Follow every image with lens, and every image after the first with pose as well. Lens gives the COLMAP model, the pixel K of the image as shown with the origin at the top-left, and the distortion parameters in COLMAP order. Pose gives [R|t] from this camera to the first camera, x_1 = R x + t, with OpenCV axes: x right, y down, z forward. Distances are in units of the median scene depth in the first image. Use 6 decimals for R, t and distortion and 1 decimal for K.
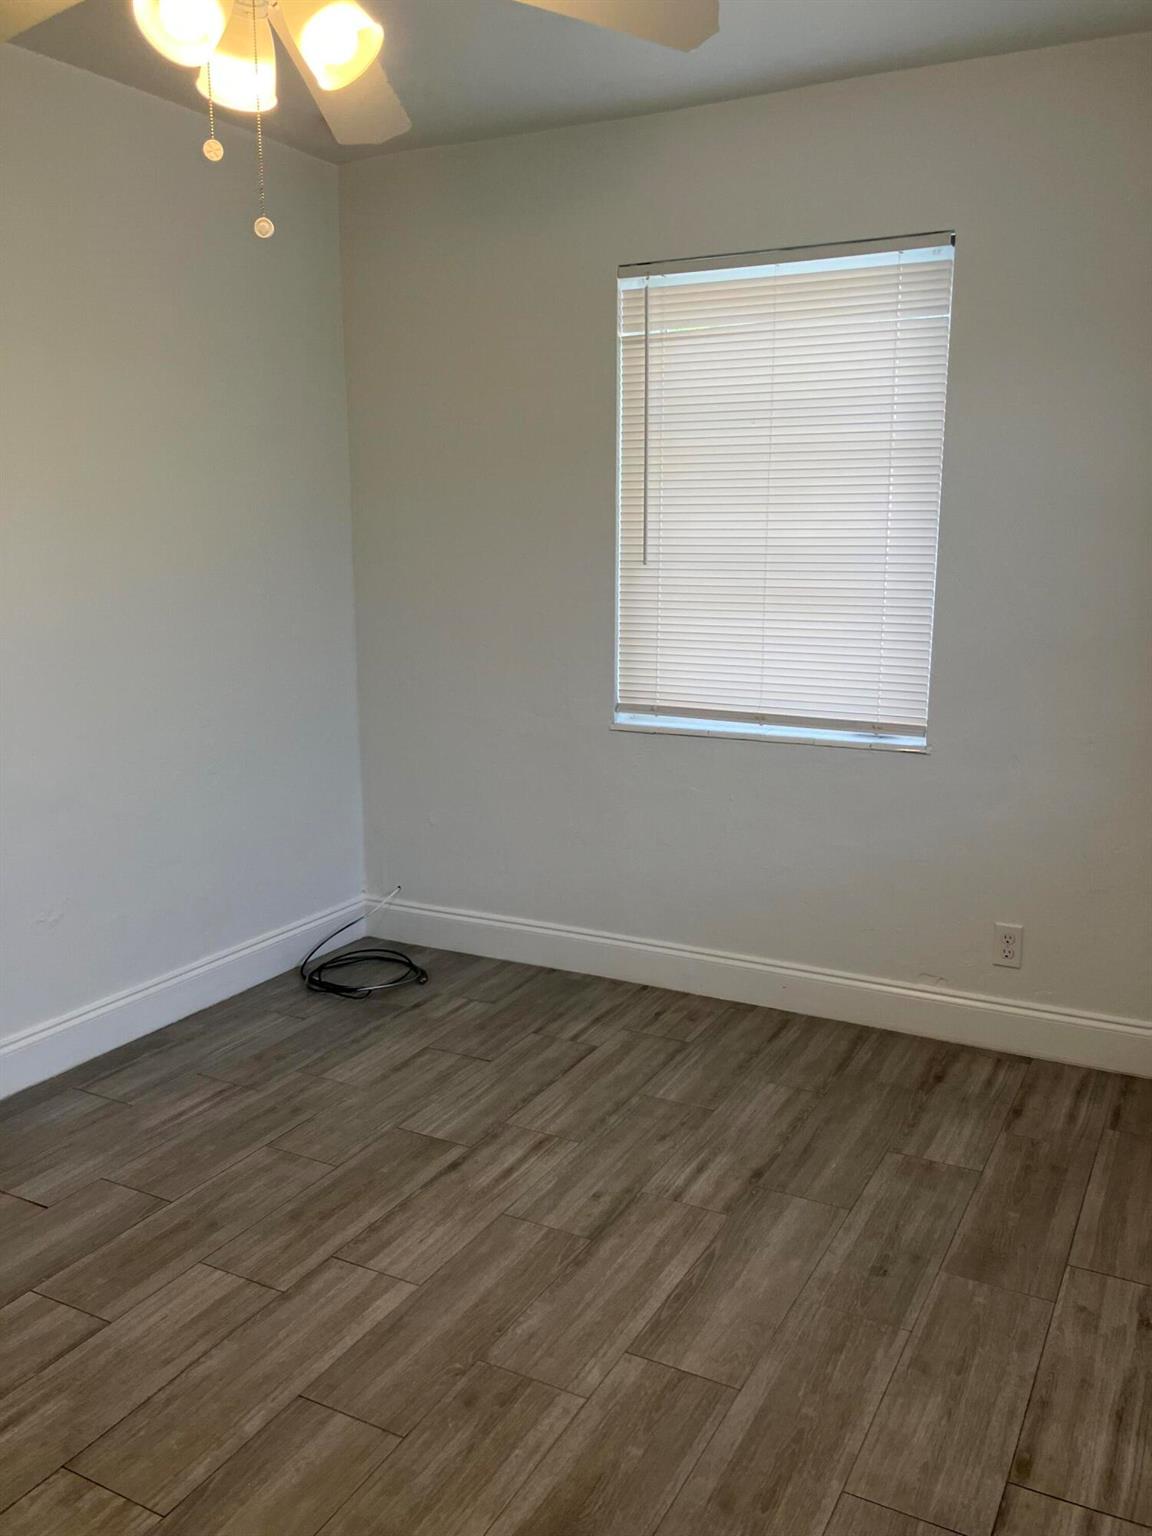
lens RADIAL K [[1251.7, 0, 577.5], [0, 1251.7, 768.0], [0, 0, 1]] dist [0.005496, -0.027902]
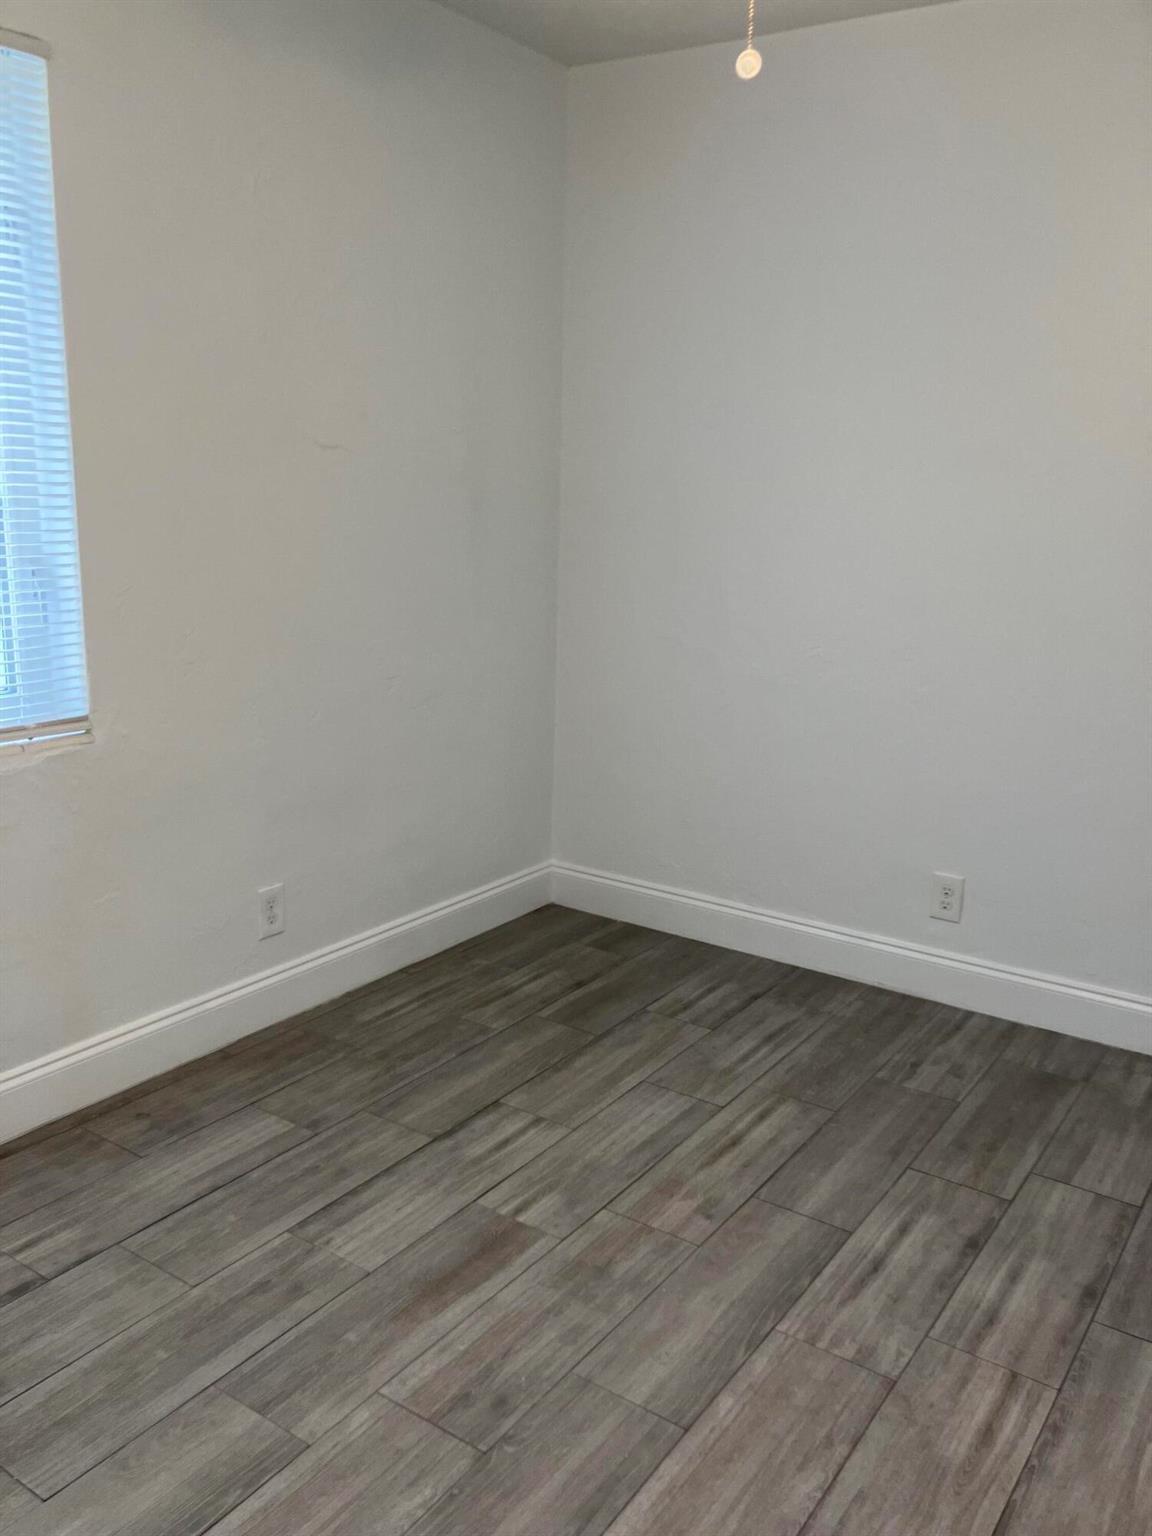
lens RADIAL K [[1251.7, 0, 574.8], [0, 1251.7, 768.1], [0, 0, 1]] dist [0.005496, -0.027902]
pose [[-0.993764, -0.052810, 0.098208, -0.207566], [-0.008760, 0.914991, 0.403379, -0.304004], [-0.111162, 0.400003, -0.909747, 1.653906]]
